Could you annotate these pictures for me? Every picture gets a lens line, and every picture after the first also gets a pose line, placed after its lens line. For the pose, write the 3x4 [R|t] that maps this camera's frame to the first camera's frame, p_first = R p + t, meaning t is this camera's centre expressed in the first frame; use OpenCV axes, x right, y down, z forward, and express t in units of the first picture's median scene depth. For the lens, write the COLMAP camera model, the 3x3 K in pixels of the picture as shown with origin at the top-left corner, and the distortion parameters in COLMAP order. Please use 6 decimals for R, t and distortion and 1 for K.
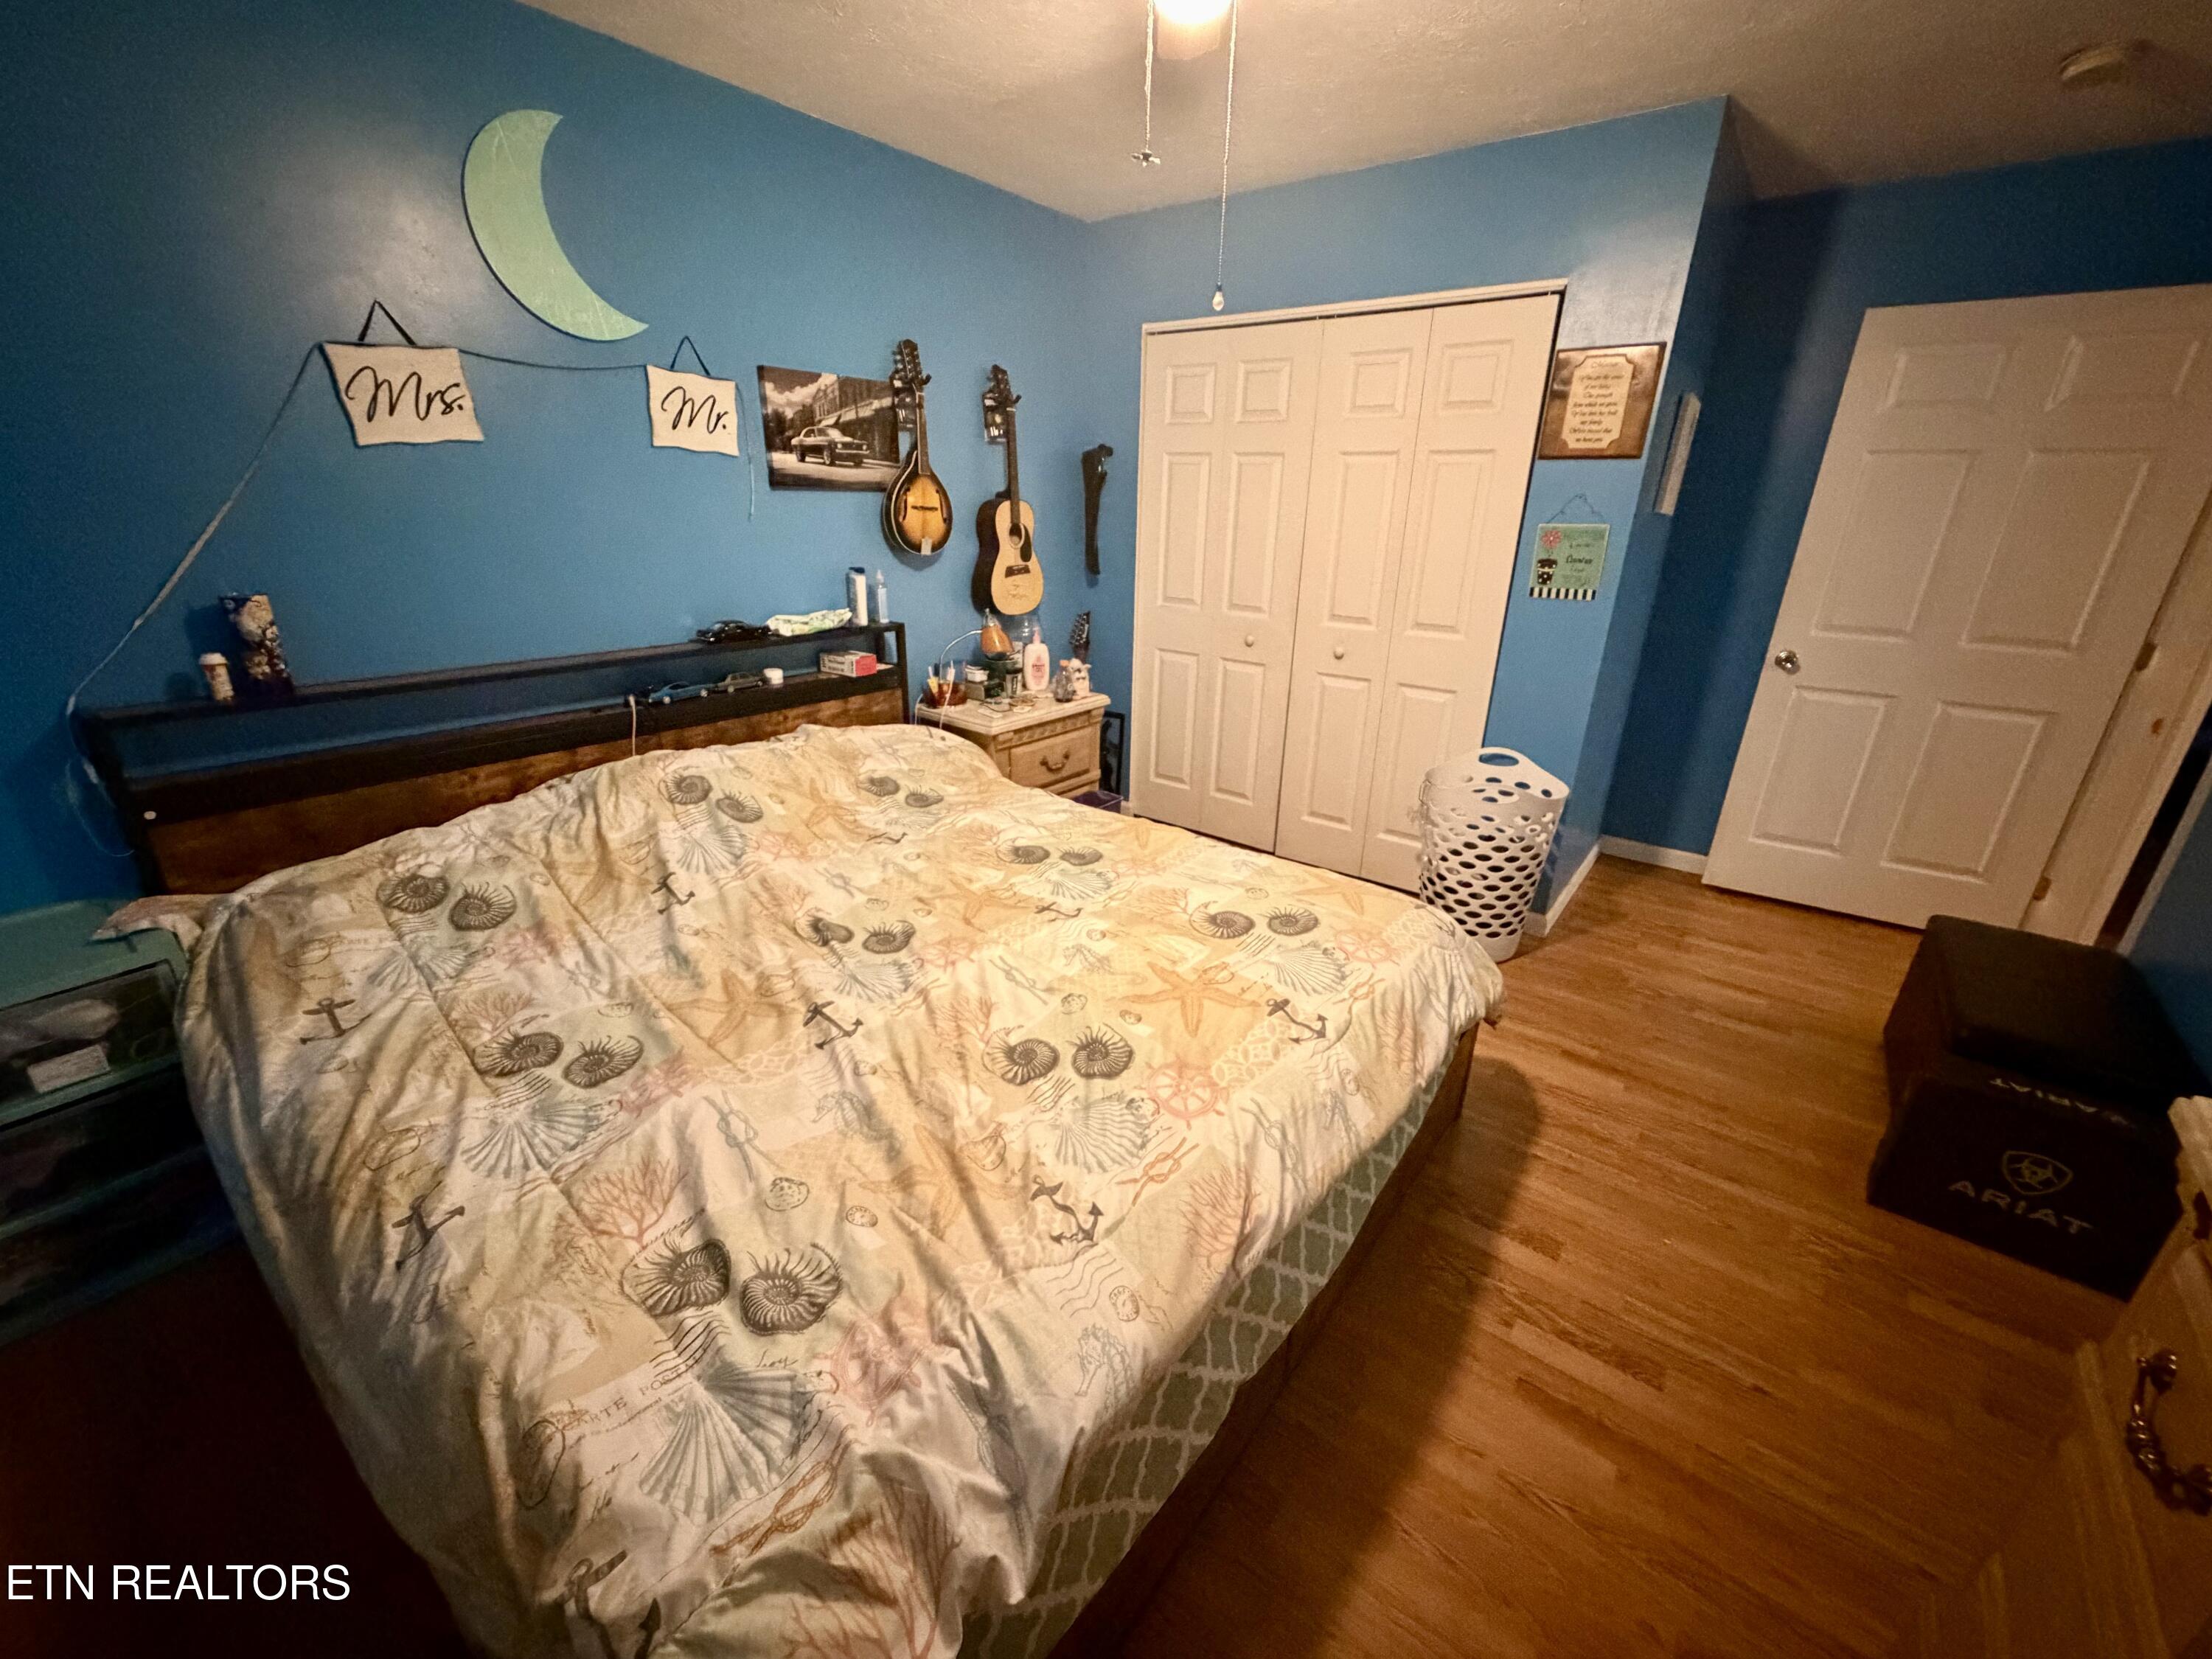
lens RADIAL K [[883.5, 0, 1102.6], [0, 883.5, 831.8], [0, 0, 1]] dist [-0.002050, 0.001293]
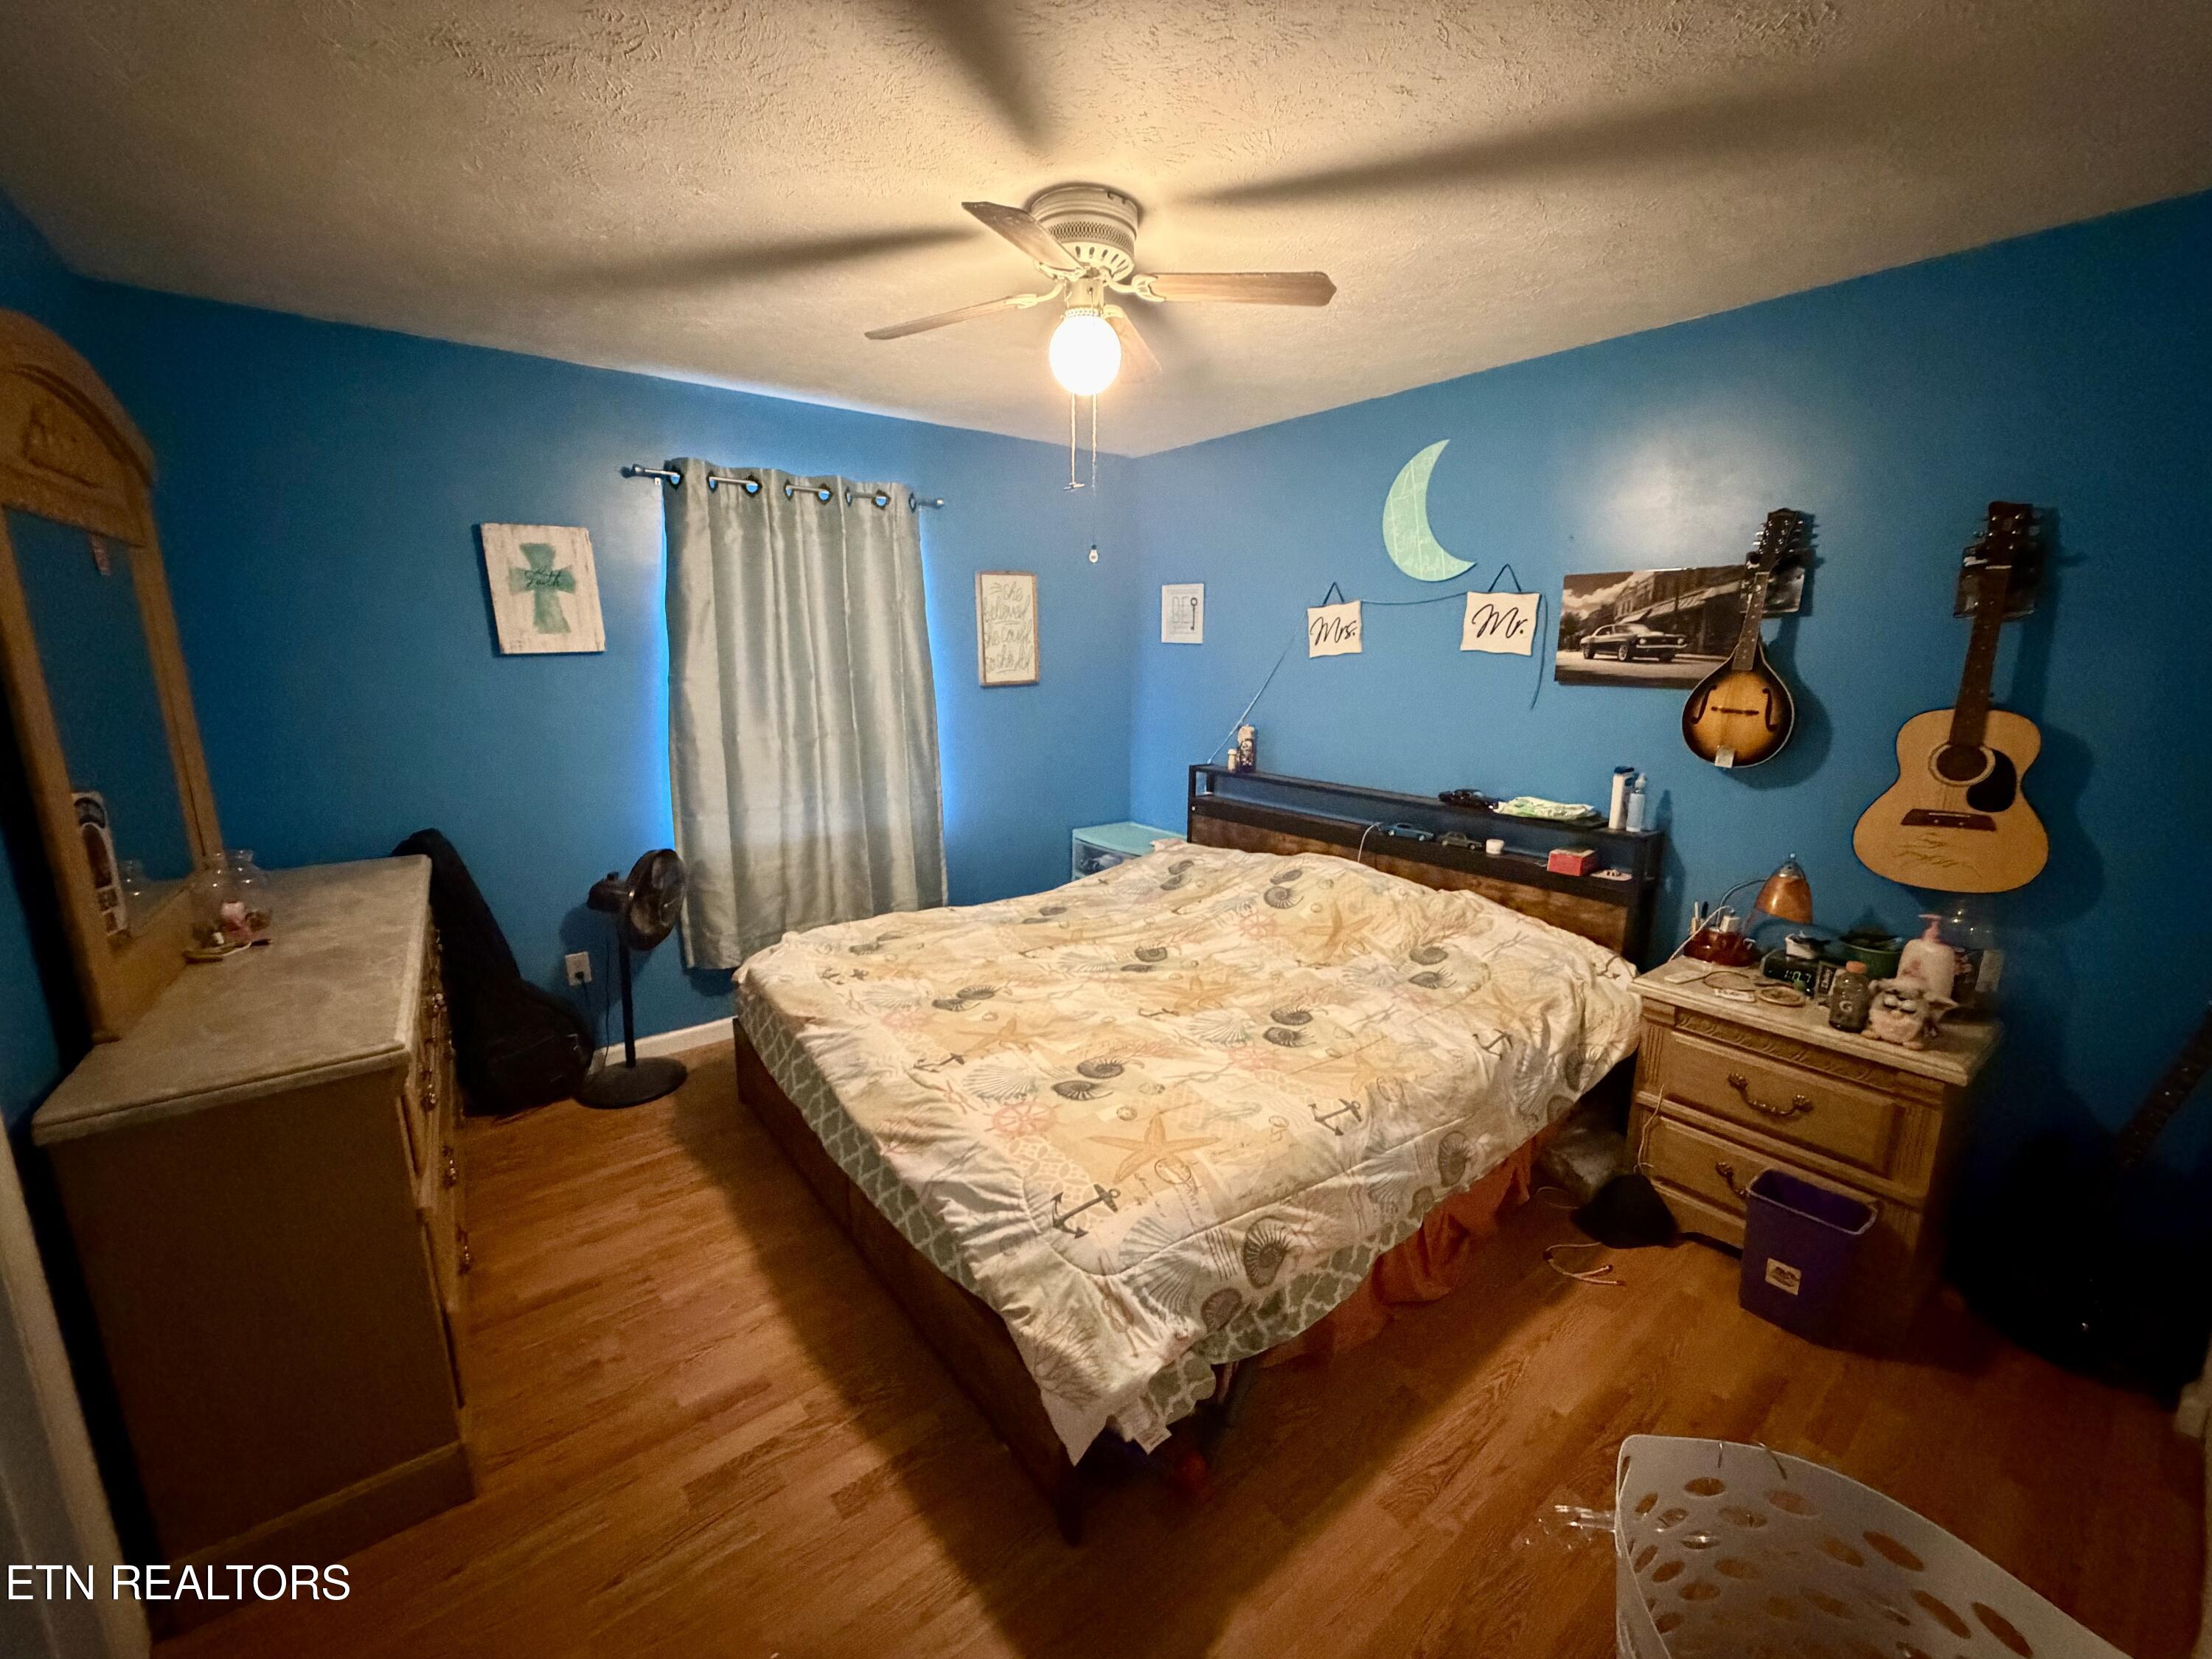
lens RADIAL K [[883.5, 0, 1103.5], [0, 883.5, 833.7], [0, 0, 1]] dist [-0.002050, 0.001293]
pose [[-0.241987, 0.179016, -0.953622, 0.800490], [-0.354843, 0.898422, 0.258697, -0.310817], [0.903067, 0.400987, -0.153883, 0.751617]]
